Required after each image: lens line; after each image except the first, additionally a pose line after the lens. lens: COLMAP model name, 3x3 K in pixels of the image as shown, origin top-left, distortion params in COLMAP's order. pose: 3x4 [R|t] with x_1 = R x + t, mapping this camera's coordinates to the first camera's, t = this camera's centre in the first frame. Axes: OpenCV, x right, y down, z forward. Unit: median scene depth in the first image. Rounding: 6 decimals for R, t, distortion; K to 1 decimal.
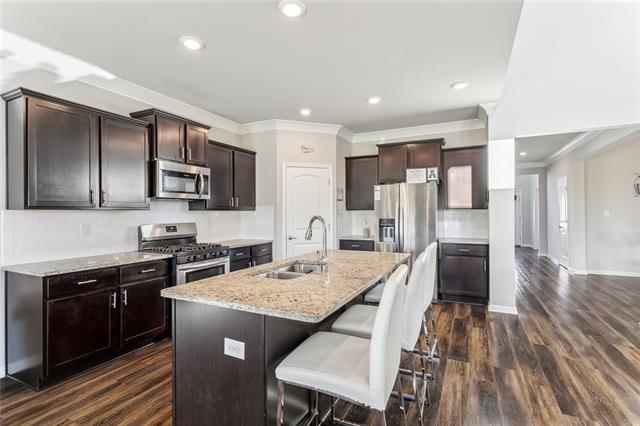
lens RADIAL K [[314.9, 0, 318.9], [0, 314.9, 214.8], [0, 0, 1]] dist [0.003306, -0.002289]
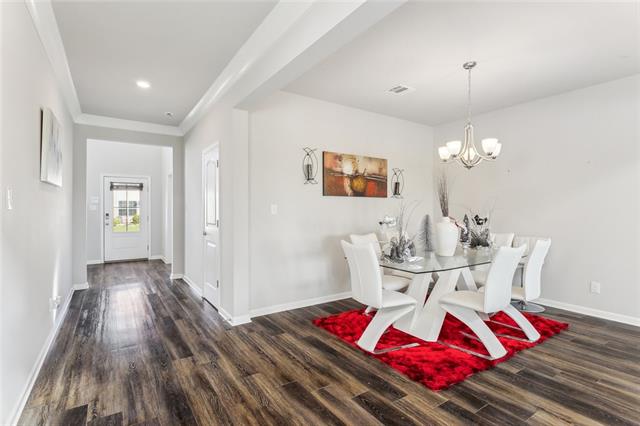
lens RADIAL K [[314.9, 0, 321.5], [0, 314.9, 212.7], [0, 0, 1]] dist [0.003306, -0.002289]
pose [[0.498415, 0.014406, 0.866819, 0.359685], [-0.001738, 0.999877, -0.015618, 0.009154], [-0.866937, 0.006278, 0.498378, 0.511338]]
